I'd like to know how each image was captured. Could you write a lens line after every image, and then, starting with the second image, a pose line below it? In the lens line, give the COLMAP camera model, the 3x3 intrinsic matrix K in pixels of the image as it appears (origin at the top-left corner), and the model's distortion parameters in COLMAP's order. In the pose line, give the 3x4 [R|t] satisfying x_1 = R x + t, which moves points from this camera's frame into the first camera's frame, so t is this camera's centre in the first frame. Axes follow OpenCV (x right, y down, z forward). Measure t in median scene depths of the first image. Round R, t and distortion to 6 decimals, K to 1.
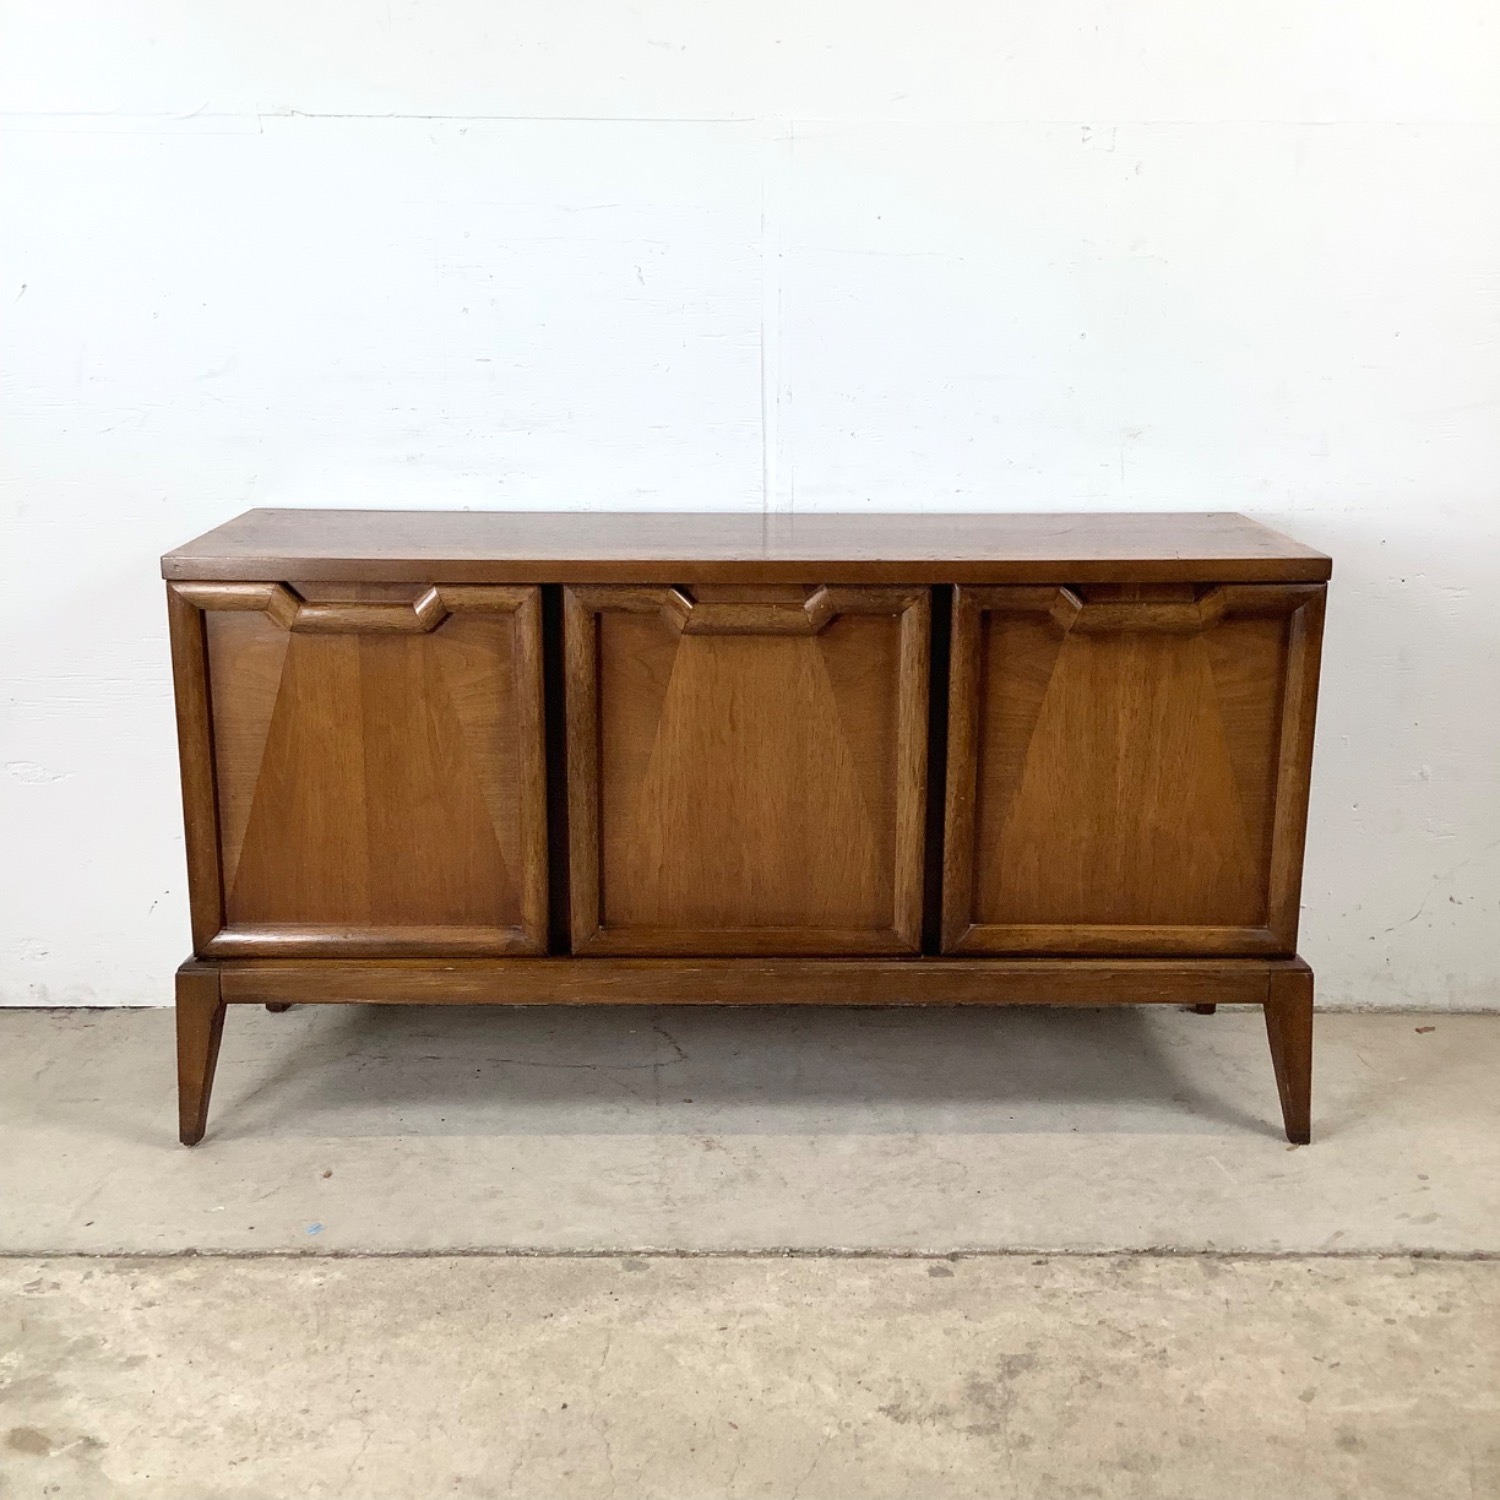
lens RADIAL K [[1821.1, 0, 744.1], [0, 1821.1, 736.2], [0, 0, 1]] dist [0.045384, 0.000000]
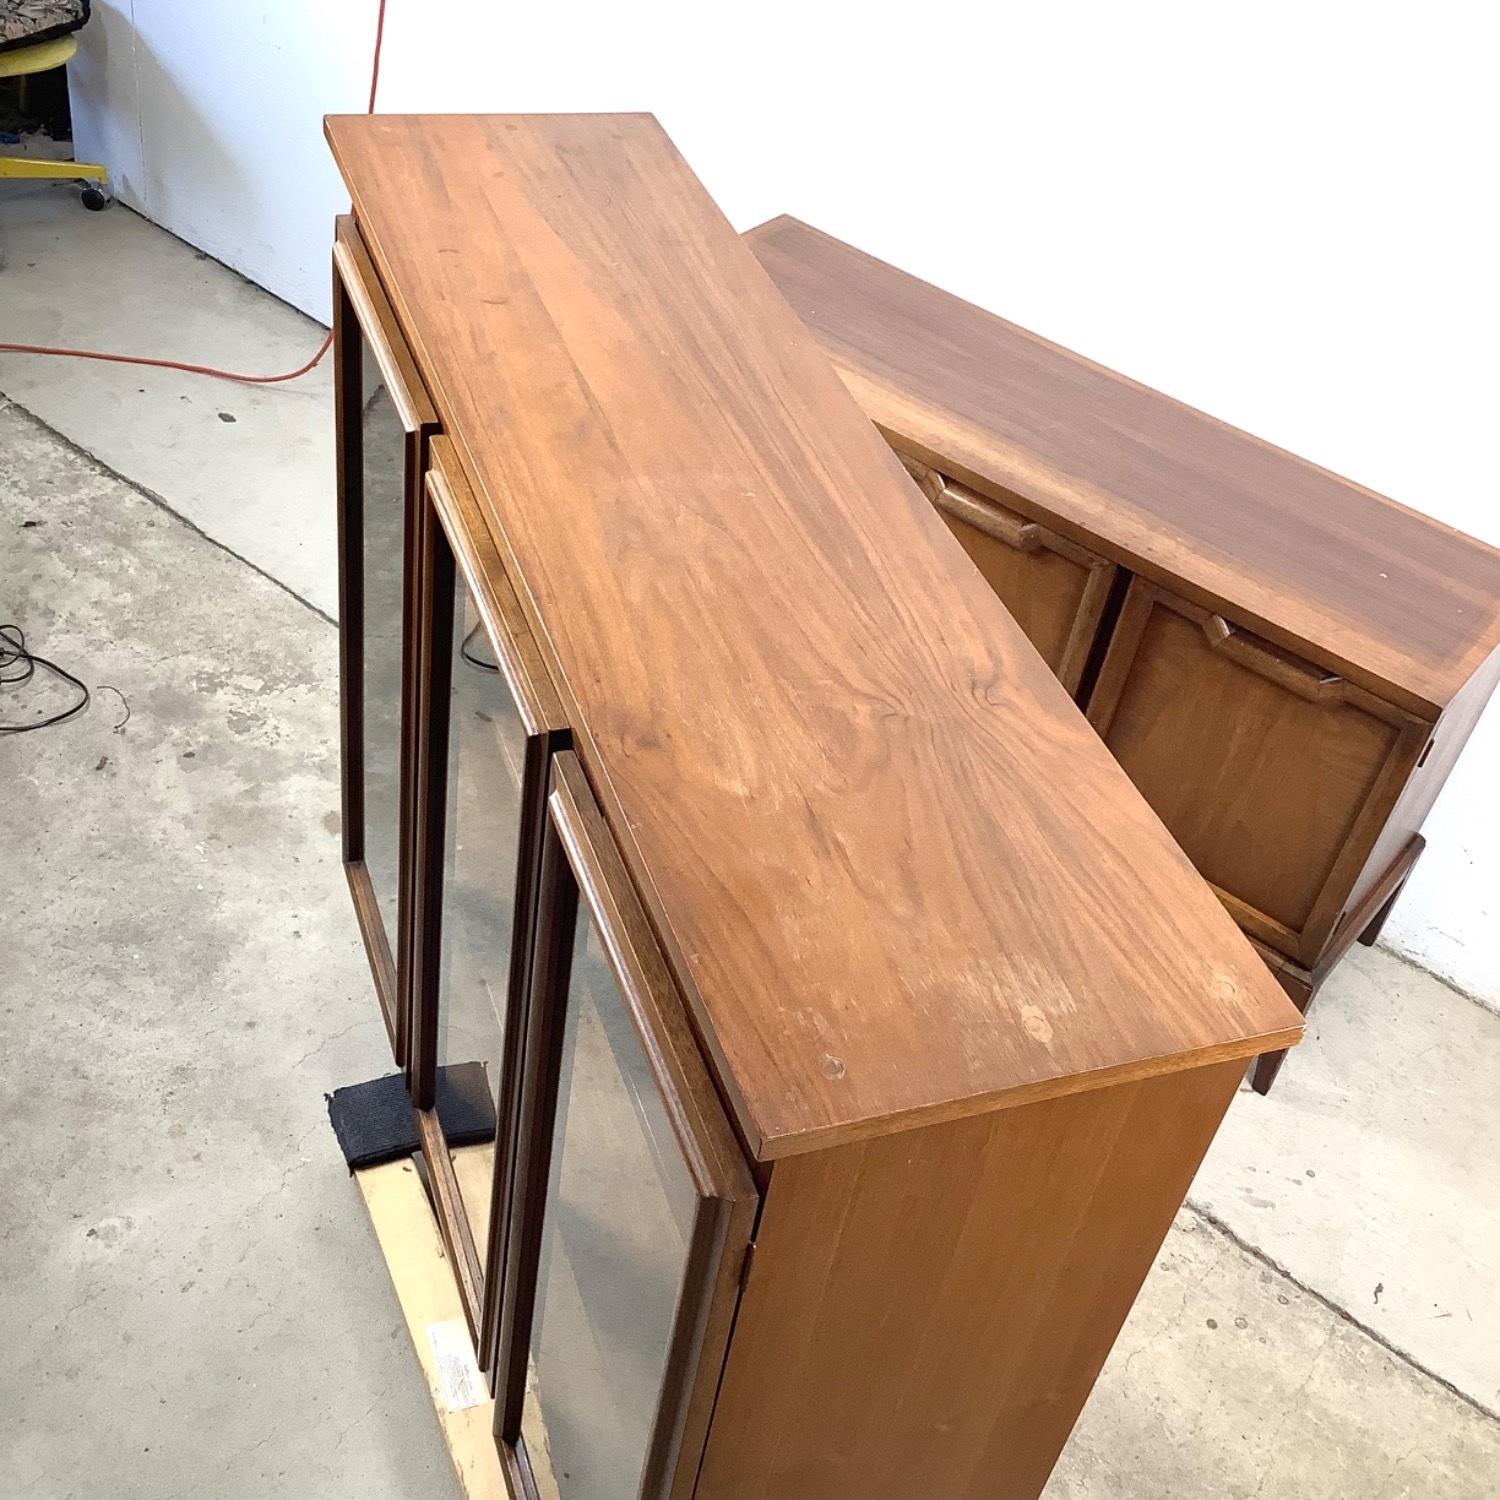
lens RADIAL K [[1735.9, 0, 757.8], [0, 1735.9, 736.1], [0, 0, 1]] dist [0.052915, 0.000000]
pose [[0.774003, 0.486778, -0.404927, 0.415847], [-0.283367, 0.838193, 0.465978, -0.428143], [0.566235, -0.245925, 0.786701, -0.027131]]
